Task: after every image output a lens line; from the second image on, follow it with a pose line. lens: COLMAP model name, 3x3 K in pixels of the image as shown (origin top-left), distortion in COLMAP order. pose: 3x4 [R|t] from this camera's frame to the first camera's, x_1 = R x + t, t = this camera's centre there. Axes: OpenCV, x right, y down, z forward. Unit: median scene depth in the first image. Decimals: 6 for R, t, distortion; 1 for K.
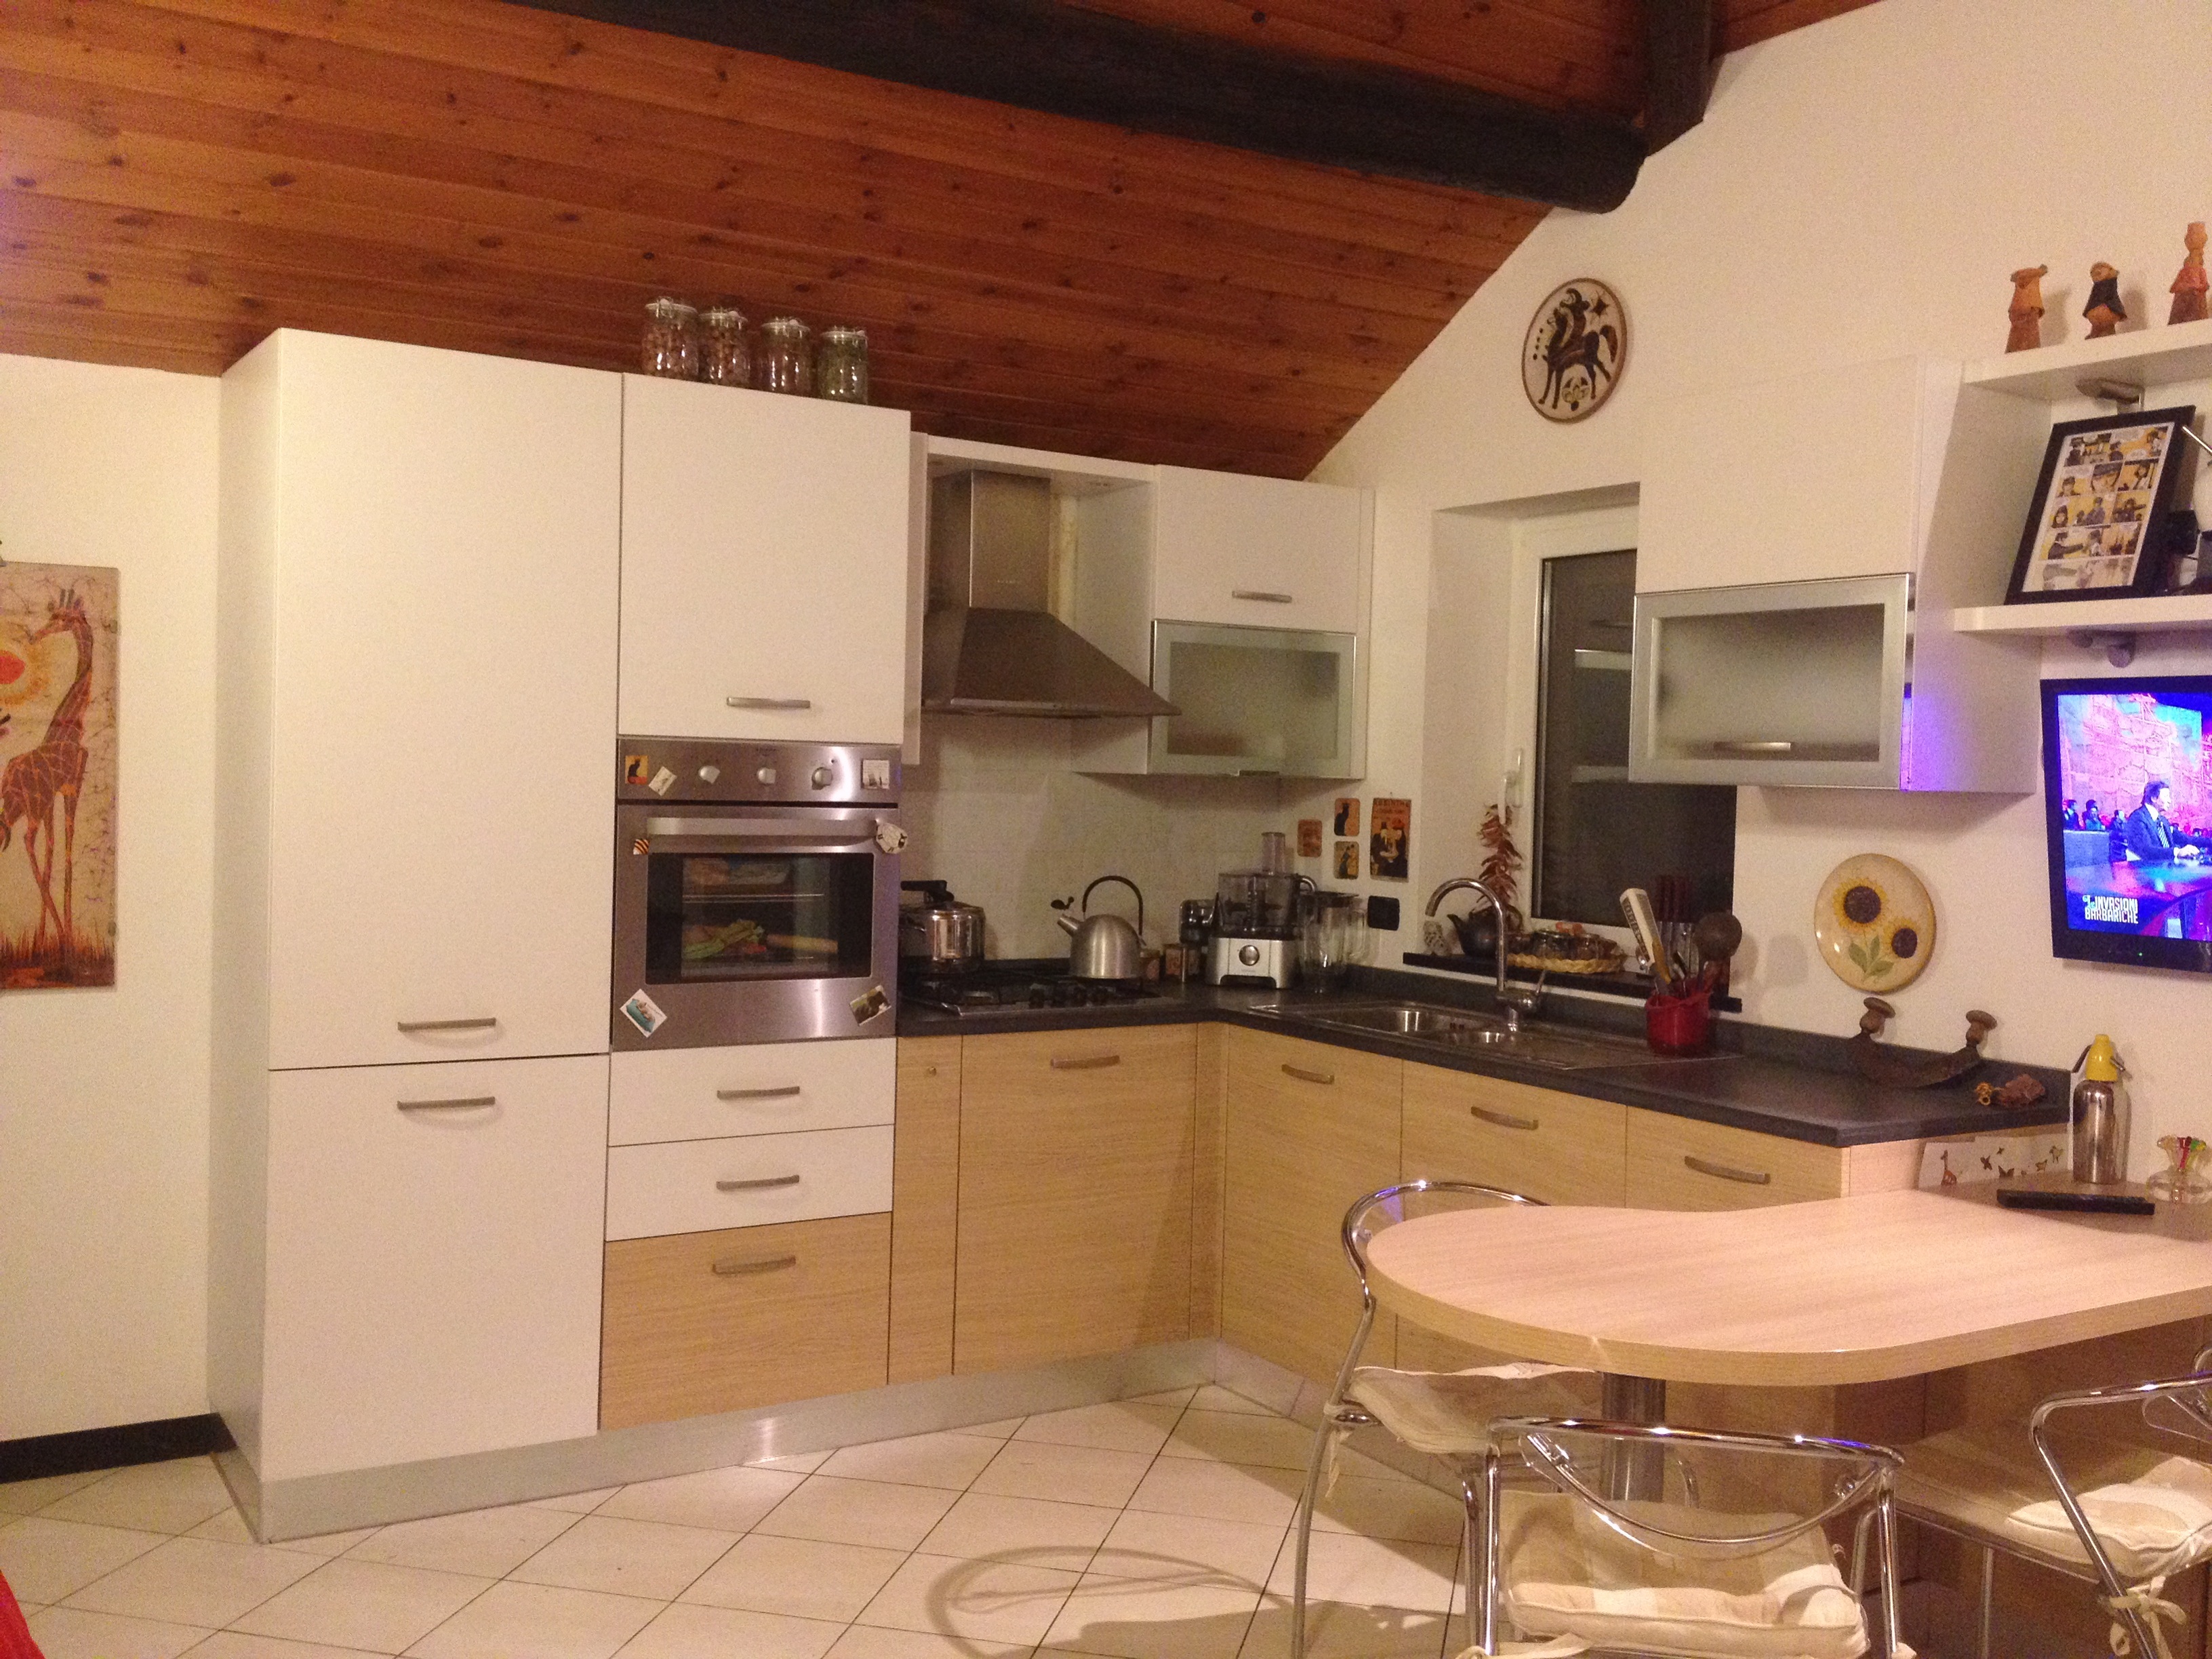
lens RADIAL K [[2042.4, 0, 1106.0], [0, 2042.4, 829.5], [0, 0, 1]] dist [0.003030, -0.019177]
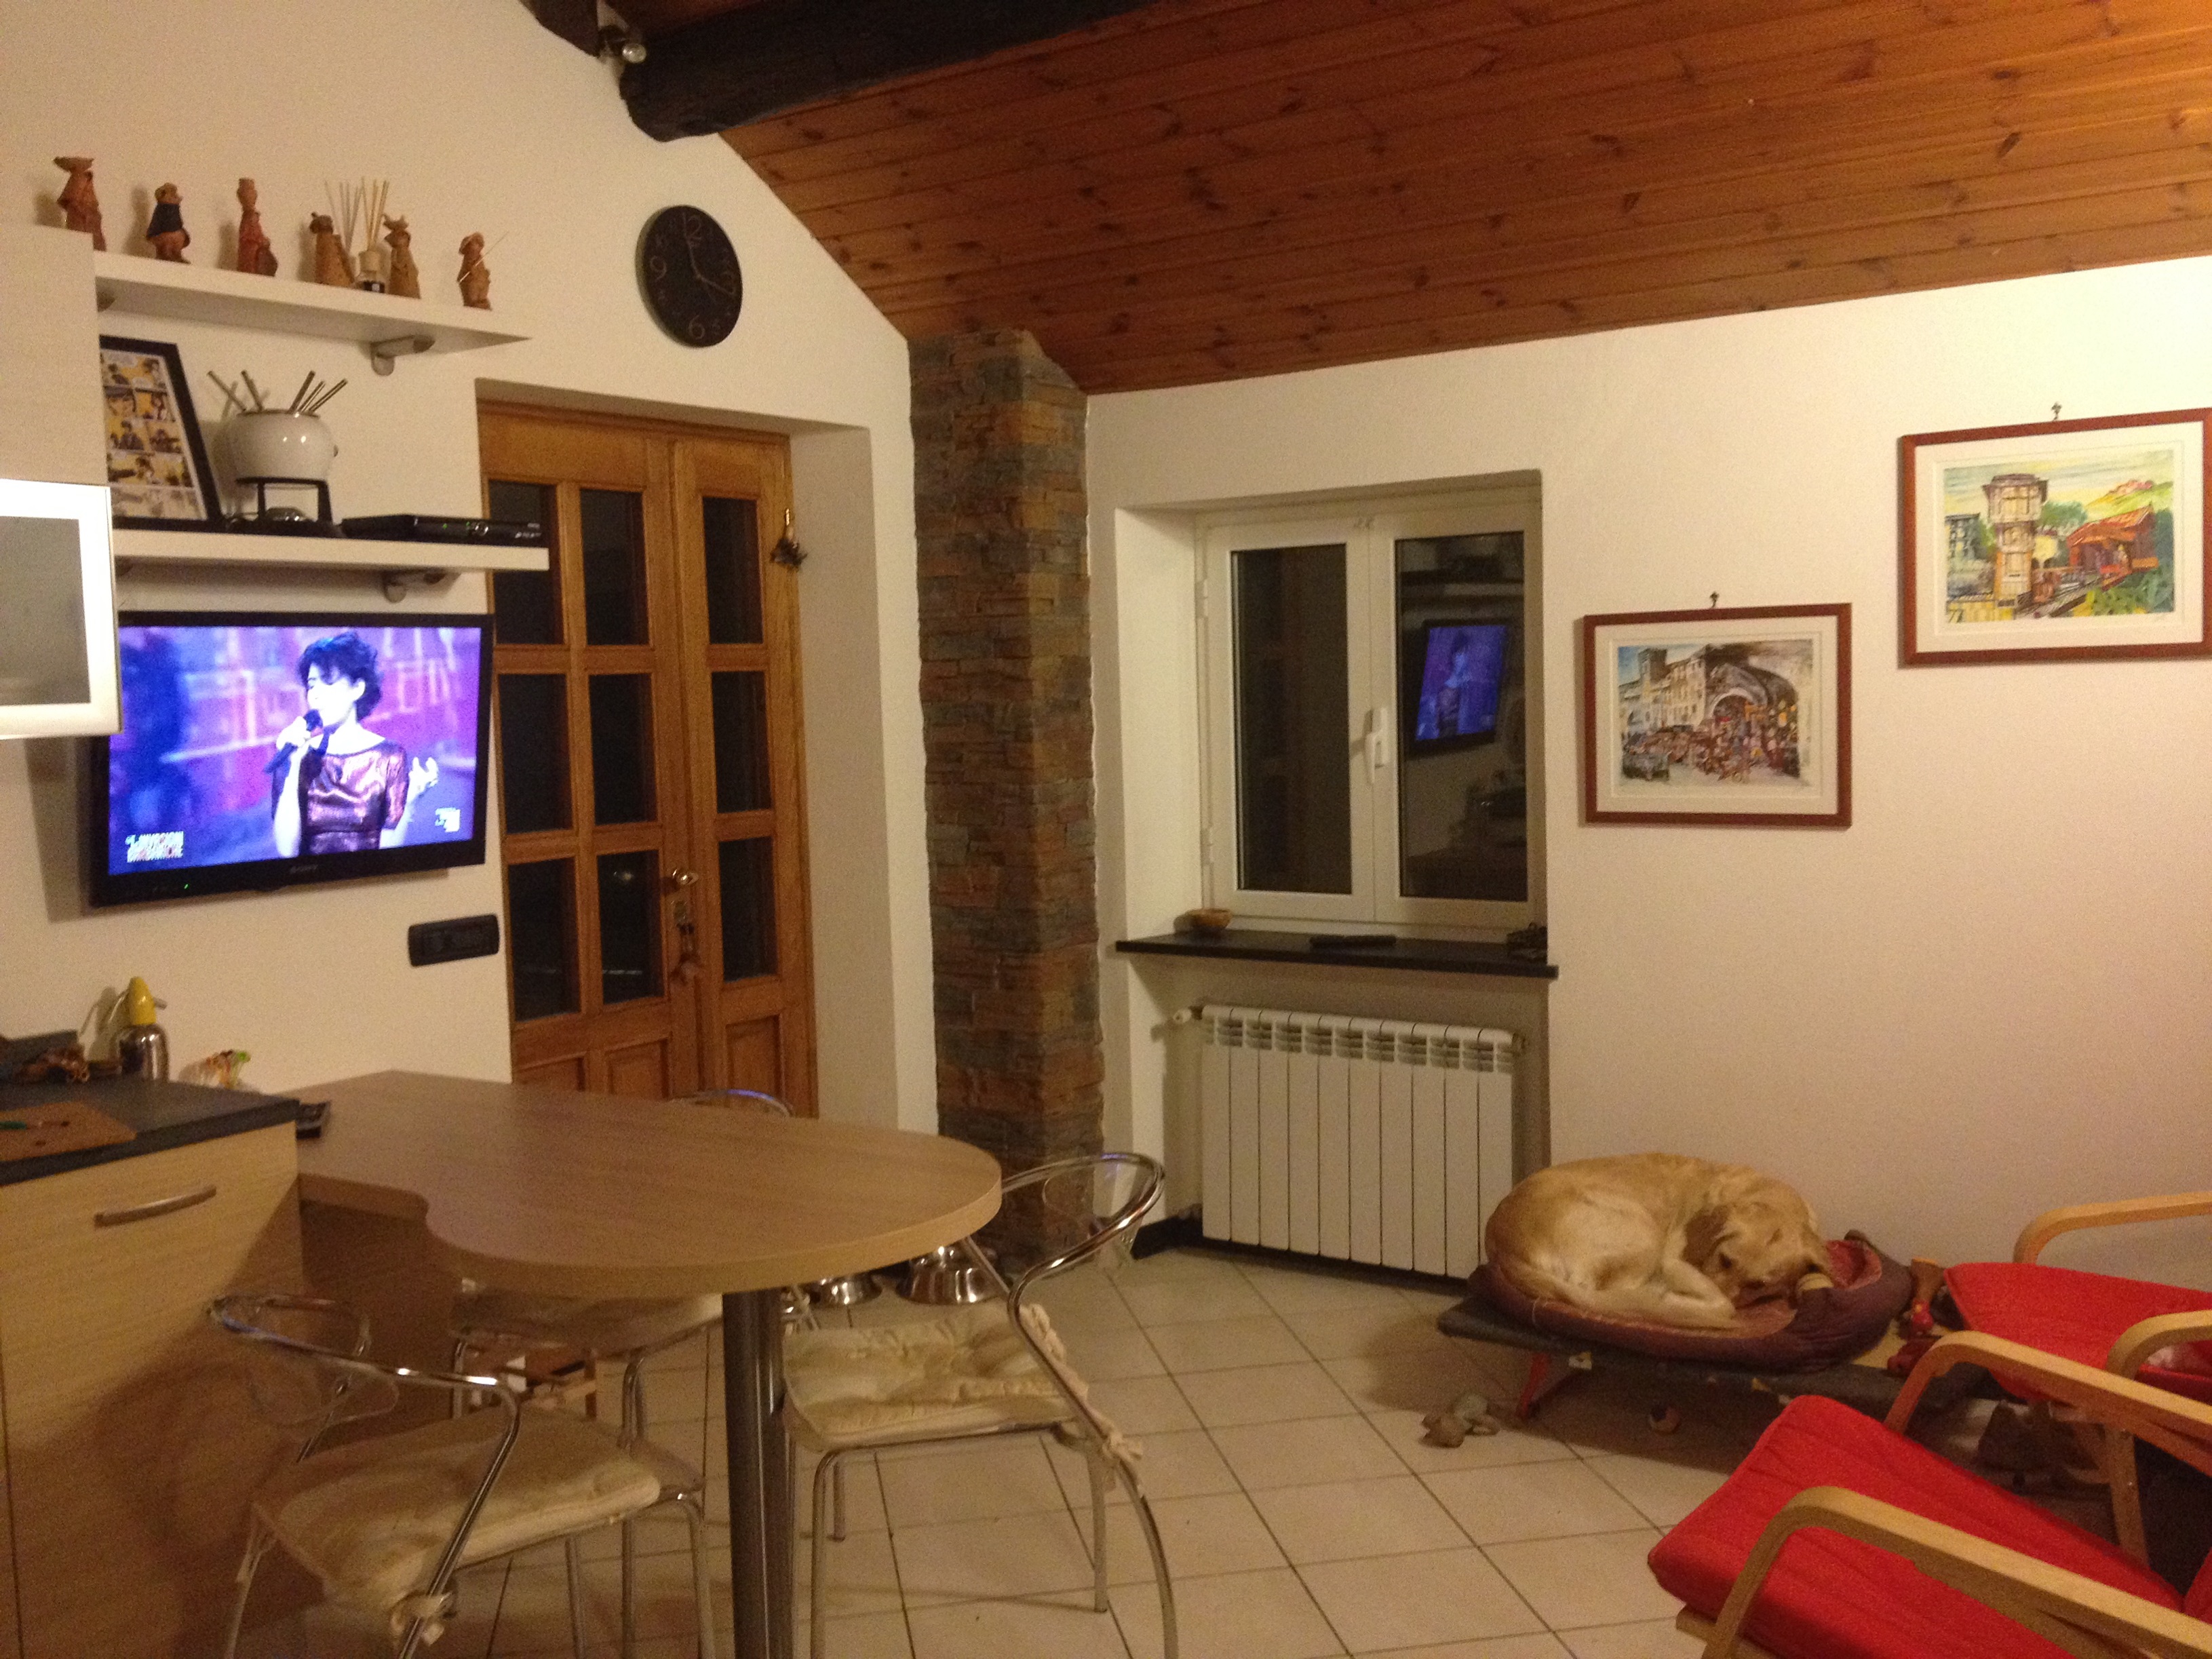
lens RADIAL K [[2042.2, 0, 1106.0], [0, 2042.2, 829.5], [0, 0, 1]] dist [0.003030, -0.019177]
pose [[-0.385861, -0.087362, 0.918411, -0.450443], [0.048949, 0.992165, 0.114943, -0.045734], [-0.921257, 0.089307, -0.378562, 0.728164]]
